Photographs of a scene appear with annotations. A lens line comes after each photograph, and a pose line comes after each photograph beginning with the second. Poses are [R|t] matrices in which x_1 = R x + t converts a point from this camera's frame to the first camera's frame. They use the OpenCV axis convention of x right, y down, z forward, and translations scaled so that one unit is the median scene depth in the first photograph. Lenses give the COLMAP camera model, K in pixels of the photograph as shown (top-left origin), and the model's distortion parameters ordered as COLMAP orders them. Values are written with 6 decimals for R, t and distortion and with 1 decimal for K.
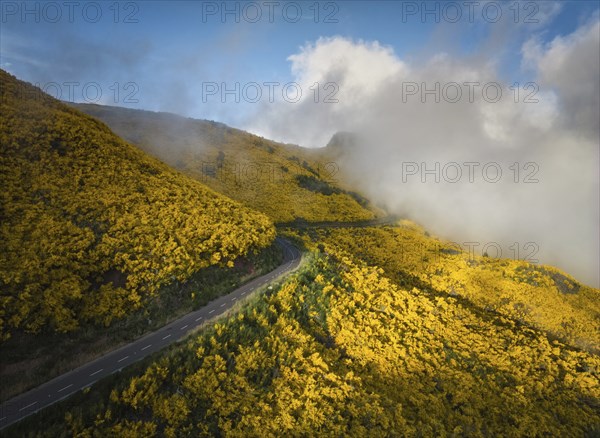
lens RADIAL K [[405.7, 0, 300.5], [0, 405.7, 215.4], [0, 0, 1]] dist [-0.049646, 0.022958]
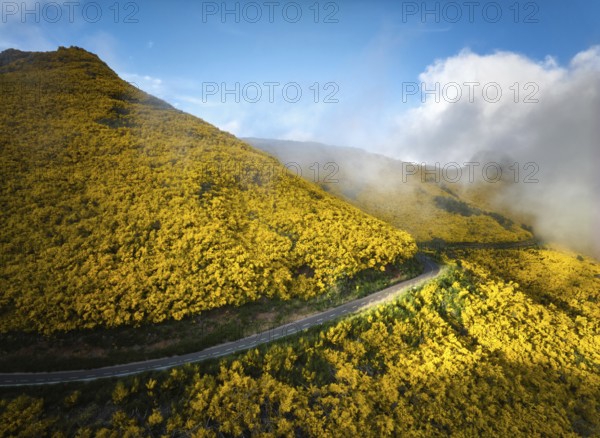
lens RADIAL K [[405.7, 0, 300.3], [0, 405.7, 216.1], [0, 0, 1]] dist [-0.049646, 0.022958]
pose [[0.946604, 0.002912, -0.322385, -0.007302], [-0.019098, 0.998710, -0.047058, 0.021887], [0.321832, 0.050702, 0.945438, -0.355420]]
